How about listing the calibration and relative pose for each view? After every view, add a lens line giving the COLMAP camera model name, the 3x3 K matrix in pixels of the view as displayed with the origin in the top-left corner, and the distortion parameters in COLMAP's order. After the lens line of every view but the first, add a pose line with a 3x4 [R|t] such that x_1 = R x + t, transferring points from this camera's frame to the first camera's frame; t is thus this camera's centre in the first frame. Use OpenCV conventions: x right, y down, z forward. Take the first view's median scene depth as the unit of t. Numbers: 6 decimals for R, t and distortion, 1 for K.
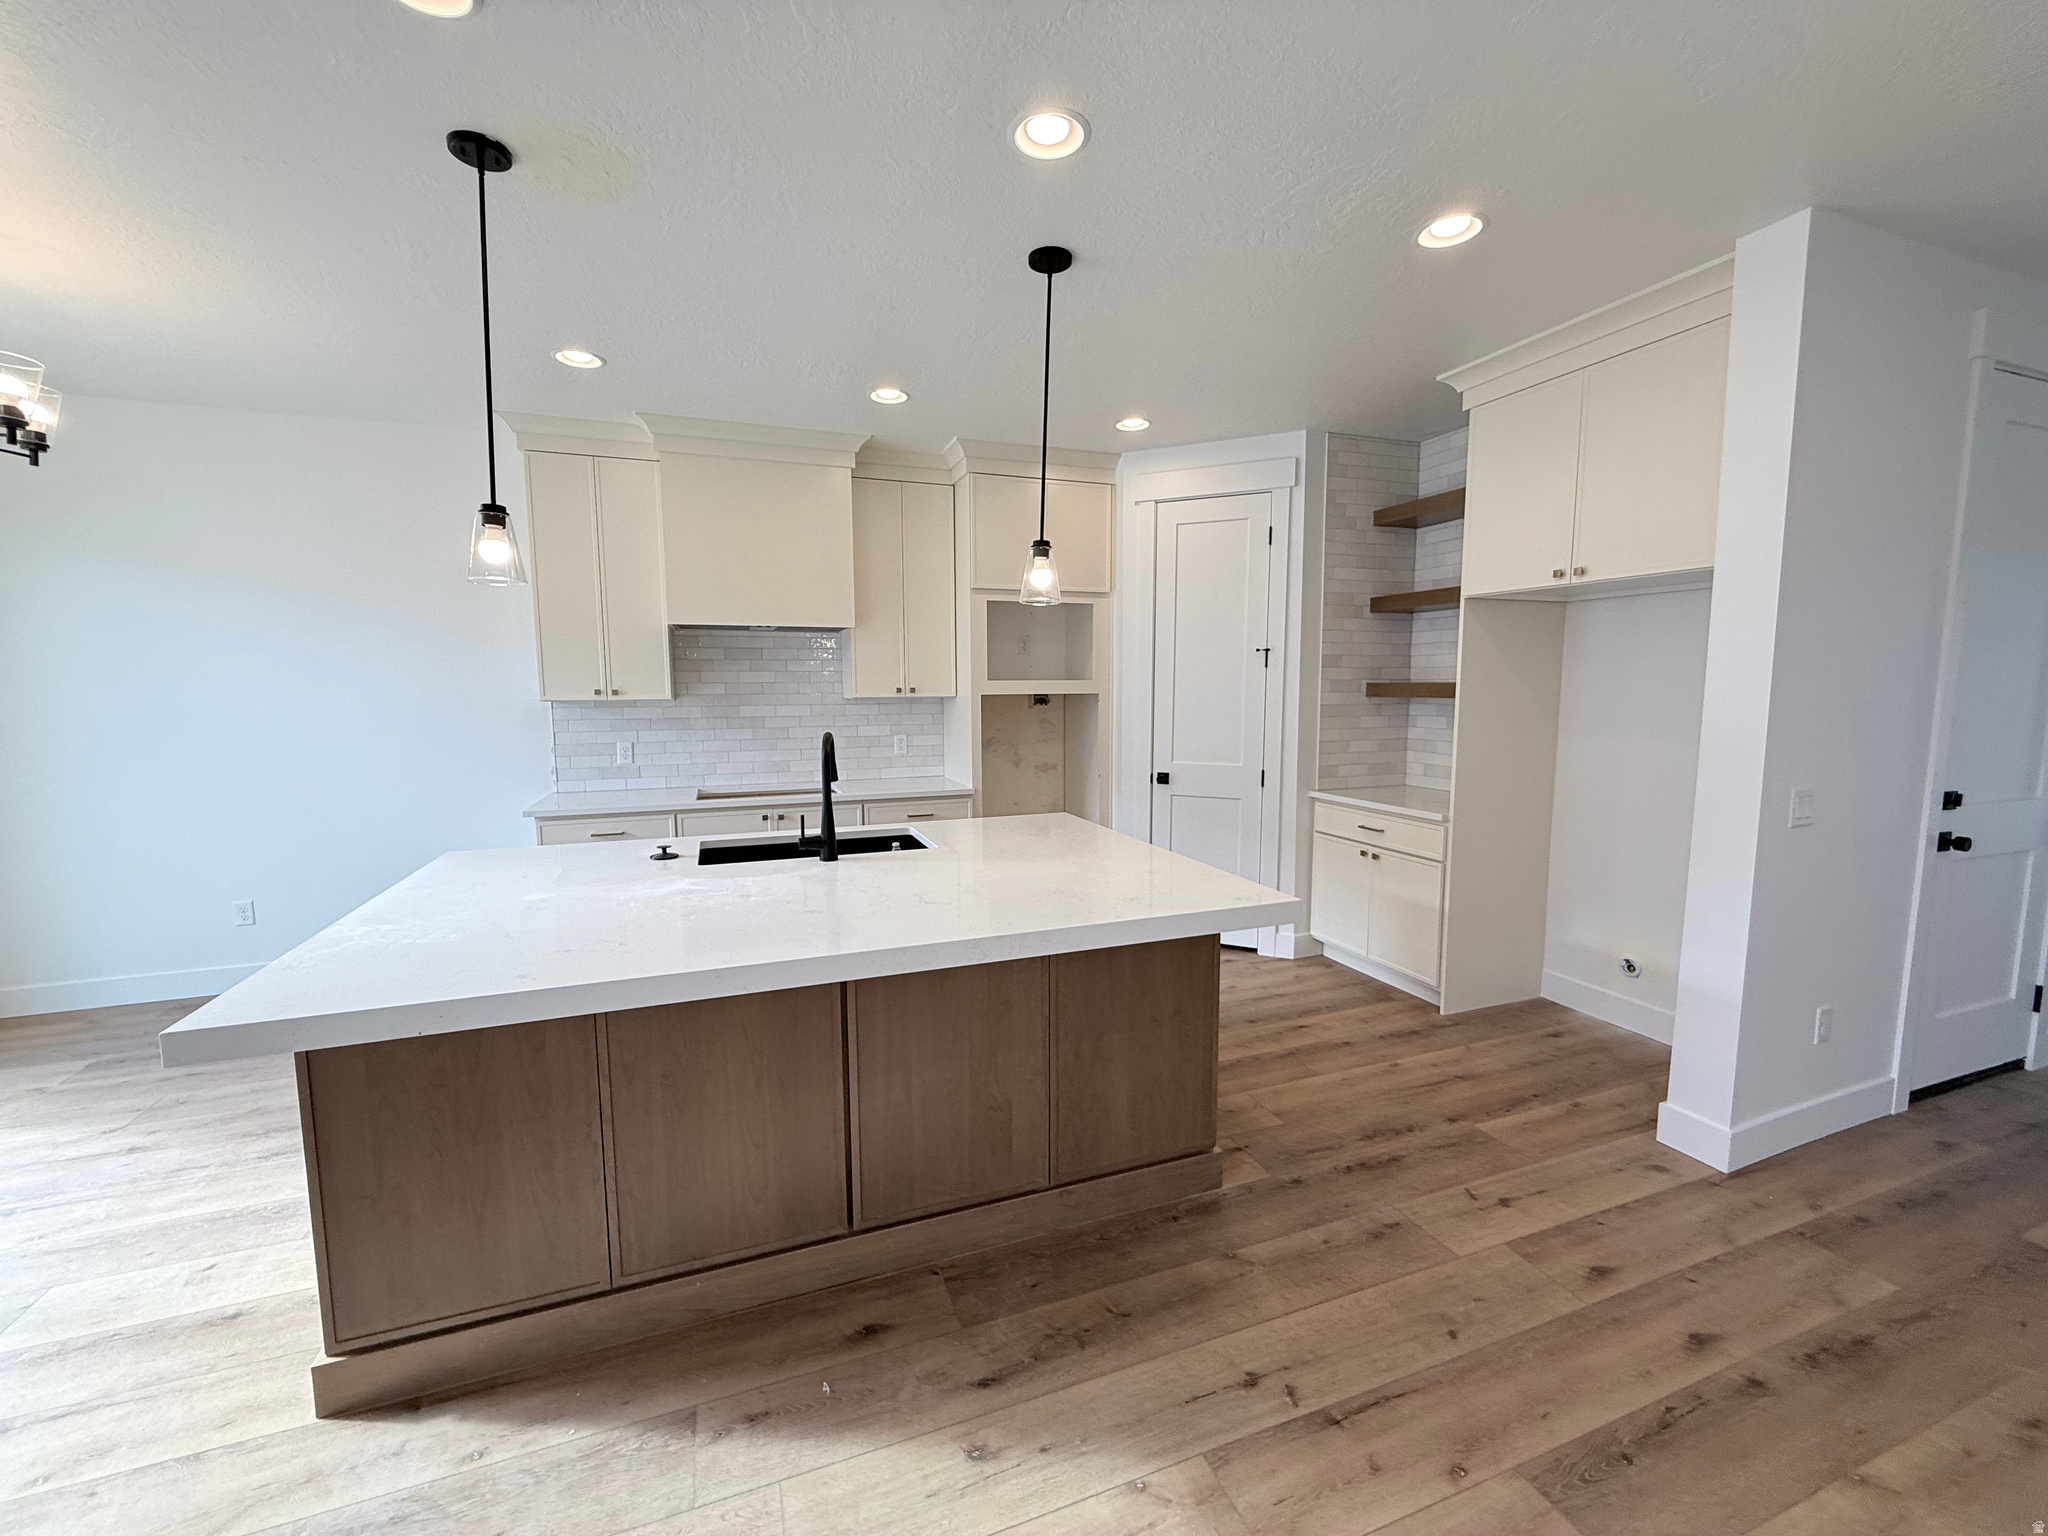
lens RADIAL K [[814.5, 0, 1018.2], [0, 814.5, 768.6], [0, 0, 1]] dist [-0.000652, -0.000129]
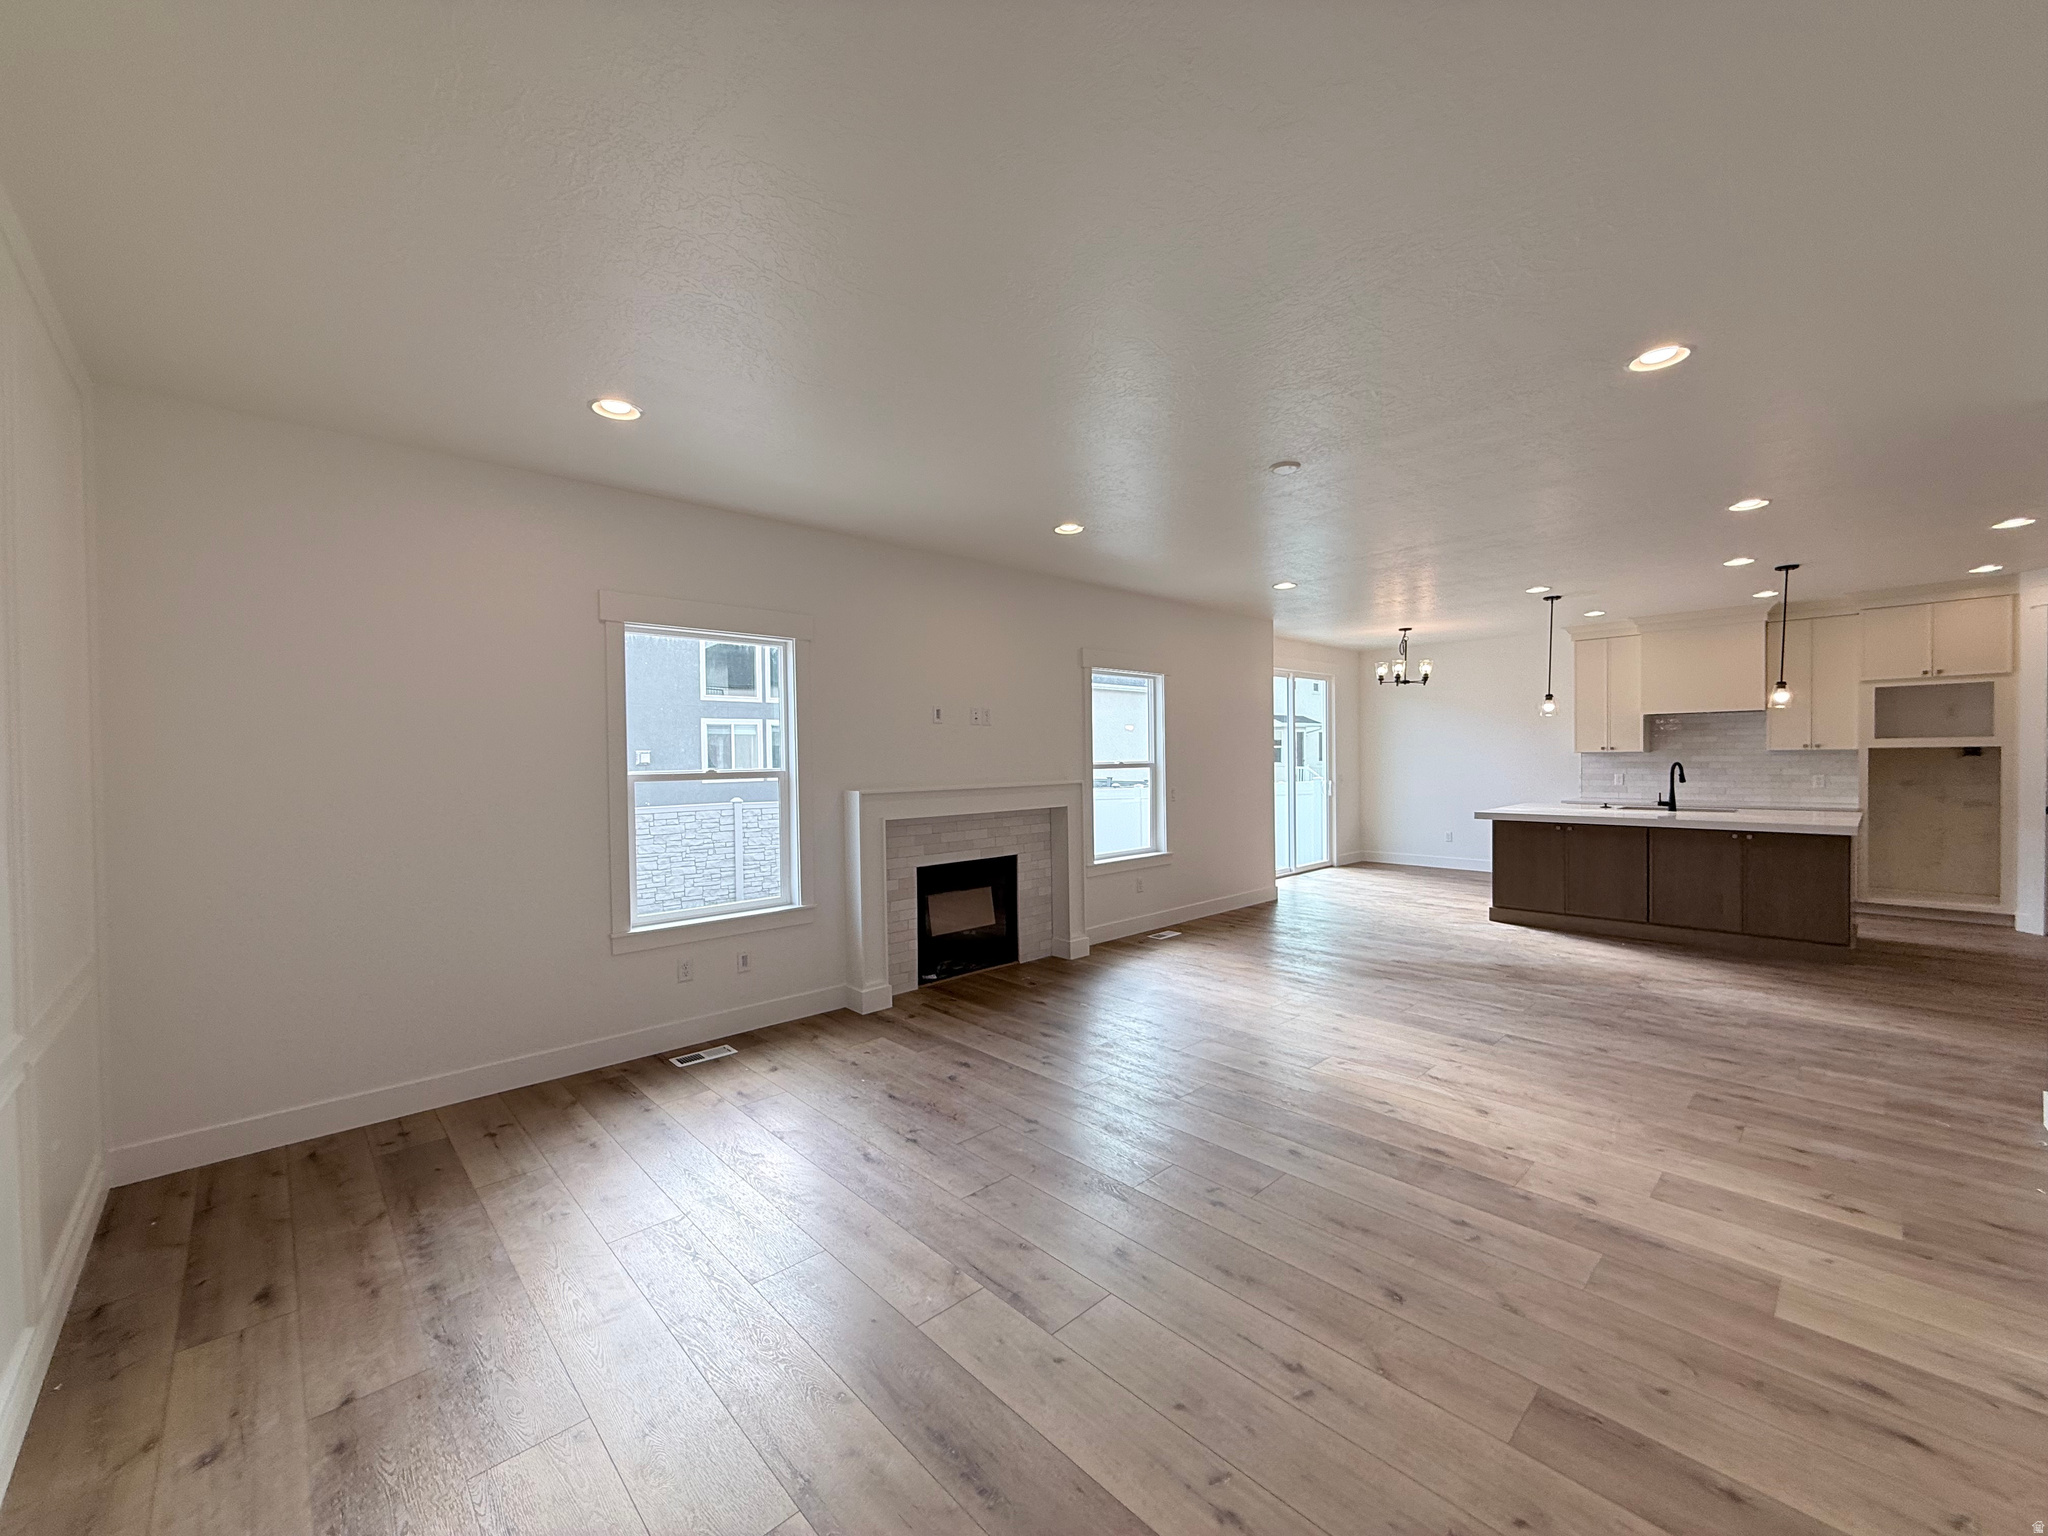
lens RADIAL K [[814.5, 0, 1017.0], [0, 814.5, 769.6], [0, 0, 1]] dist [-0.000652, -0.000129]
pose [[0.384826, 0.014569, -0.922874, 0.894474], [-0.083739, 0.996303, -0.019189, 0.135359], [0.919183, 0.084665, 0.384623, -1.267594]]
